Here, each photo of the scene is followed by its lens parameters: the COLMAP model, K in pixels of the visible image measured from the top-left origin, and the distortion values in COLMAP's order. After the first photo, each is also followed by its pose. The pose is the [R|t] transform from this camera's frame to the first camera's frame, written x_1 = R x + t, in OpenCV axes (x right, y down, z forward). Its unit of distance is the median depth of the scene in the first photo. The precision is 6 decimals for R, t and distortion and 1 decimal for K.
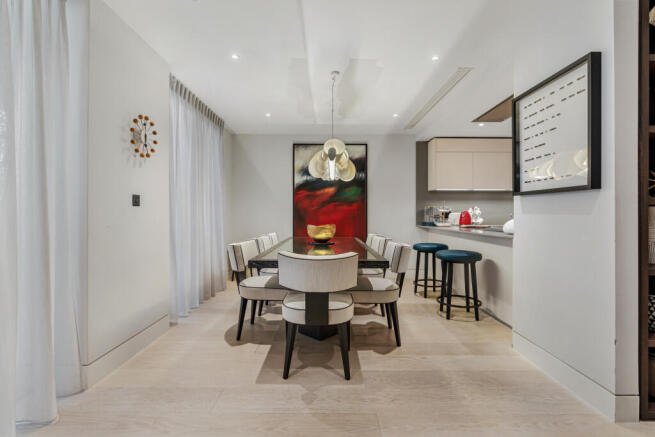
lens RADIAL K [[314.3, 0, 327.7], [0, 314.3, 215.7], [0, 0, 1]] dist [-0.004001, 0.000126]
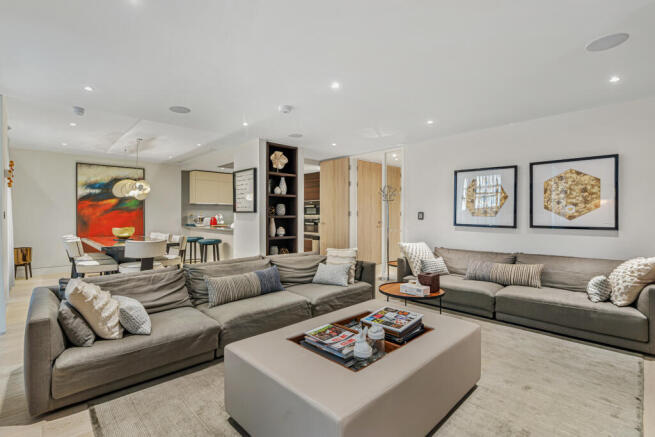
lens RADIAL K [[303.5, 0, 325.5], [0, 303.5, 214.5], [0, 0, 1]] dist [-0.005816, -0.000243]
pose [[0.722182, -0.002205, 0.691700, -0.226772], [0.004928, 0.999986, -0.001957, -0.019500], [-0.691686, 0.004822, 0.722183, -0.530004]]
